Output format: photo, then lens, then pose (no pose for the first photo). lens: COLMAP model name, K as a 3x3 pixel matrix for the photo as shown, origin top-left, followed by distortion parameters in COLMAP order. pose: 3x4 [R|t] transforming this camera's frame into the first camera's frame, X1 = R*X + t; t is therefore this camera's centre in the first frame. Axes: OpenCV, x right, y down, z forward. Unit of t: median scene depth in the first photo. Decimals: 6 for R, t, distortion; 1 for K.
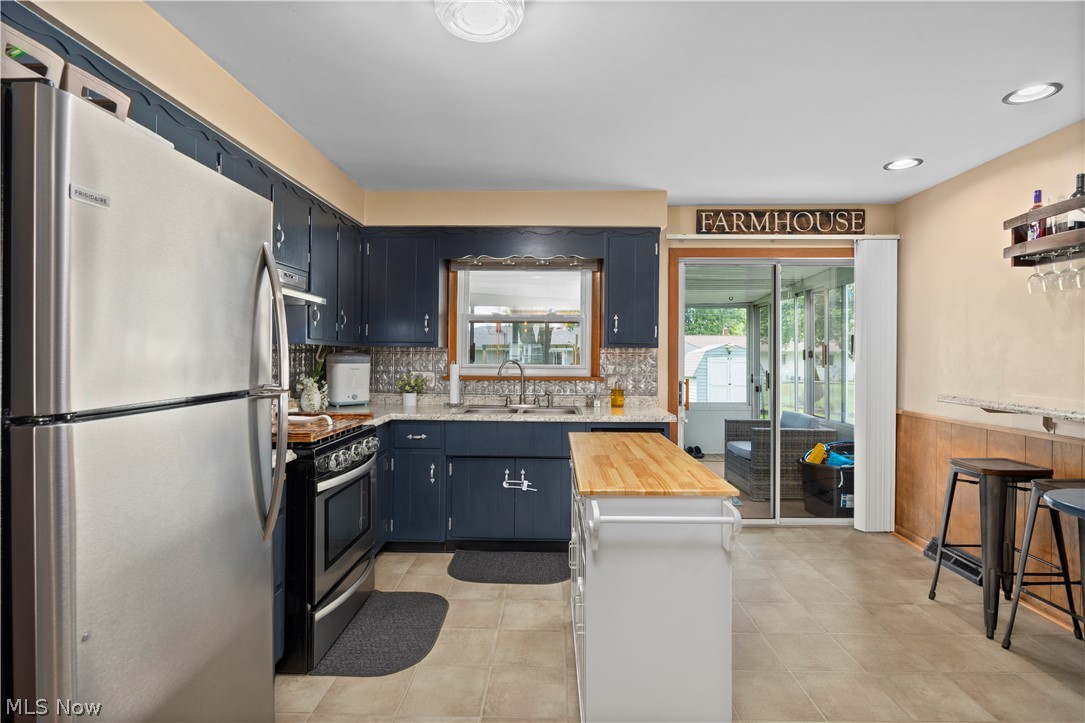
lens RADIAL K [[551.6, 0, 544.4], [0, 551.6, 356.4], [0, 0, 1]] dist [-0.001590, -0.000099]
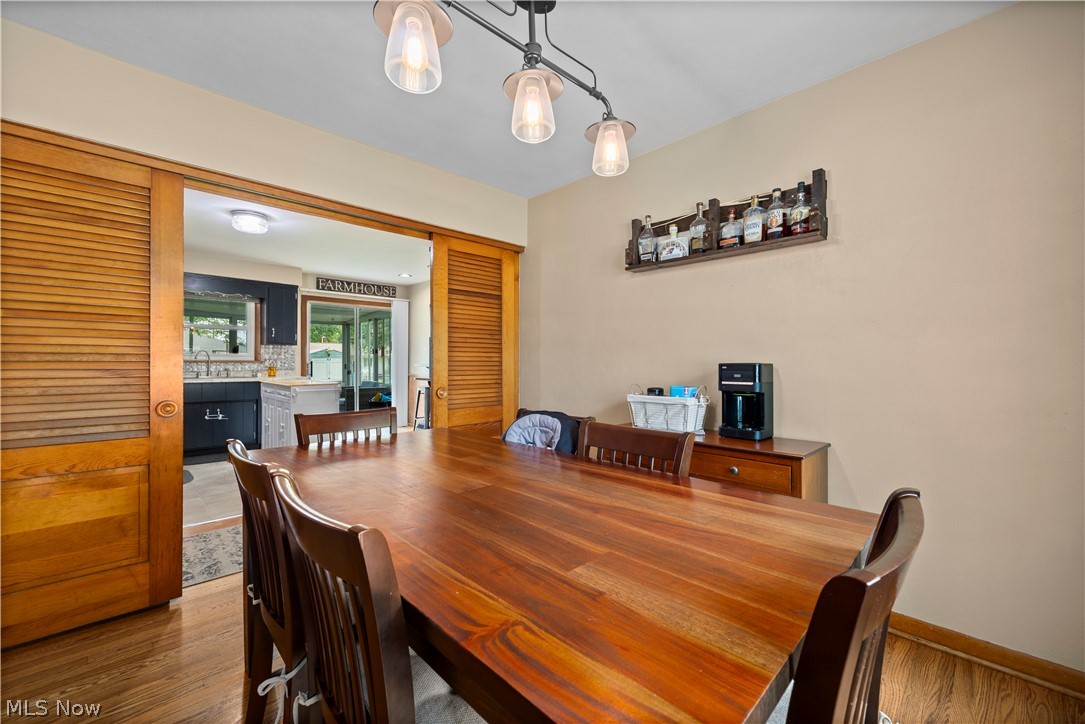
lens RADIAL K [[433.9, 0, 542.5], [0, 433.9, 362.0], [0, 0, 1]] dist [0.000354, 0.000089]
pose [[0.708106, -0.004142, 0.706094, -0.260169], [0.001152, 0.999988, 0.004711, 0.036588], [-0.706105, -0.002522, 0.708102, -0.705119]]
